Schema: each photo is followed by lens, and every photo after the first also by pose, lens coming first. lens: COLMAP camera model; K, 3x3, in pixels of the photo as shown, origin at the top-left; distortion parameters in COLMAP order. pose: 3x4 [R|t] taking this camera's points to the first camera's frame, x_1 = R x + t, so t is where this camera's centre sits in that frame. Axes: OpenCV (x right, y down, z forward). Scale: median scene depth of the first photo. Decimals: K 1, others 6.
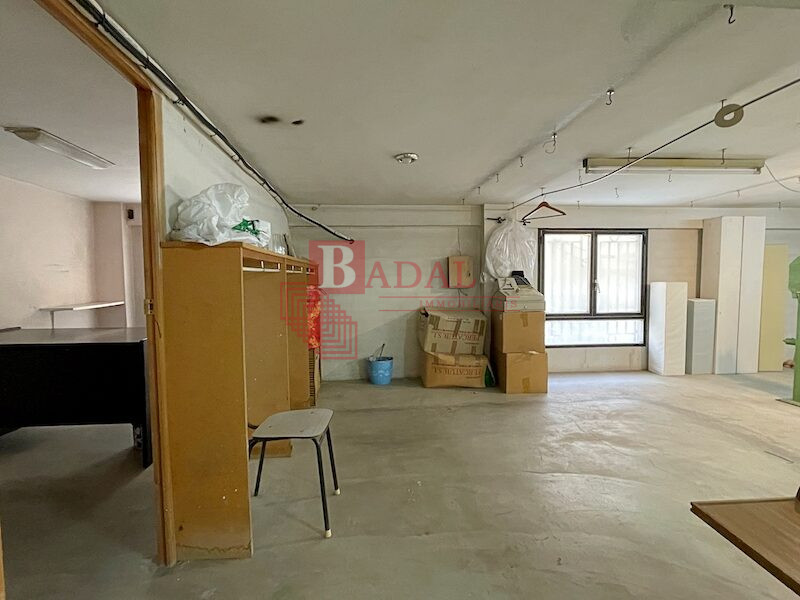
lens RADIAL K [[415.6, 0, 400.0], [0, 415.6, 300.0], [0, 0, 1]] dist [-0.003242, -0.000346]
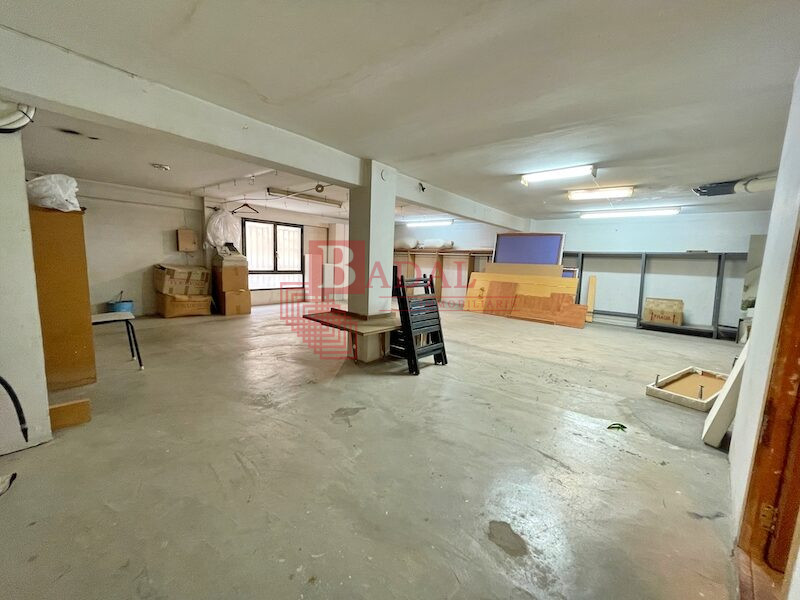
lens RADIAL K [[323.6, 0, 400.0], [0, 323.6, 300.0], [0, 0, 1]] dist [-0.000345, -0.000117]
pose [[0.702375, -0.053039, 0.709828, -0.160594], [-0.007324, 0.996629, 0.081716, 0.045996], [-0.711769, -0.062594, 0.699619, -0.378509]]
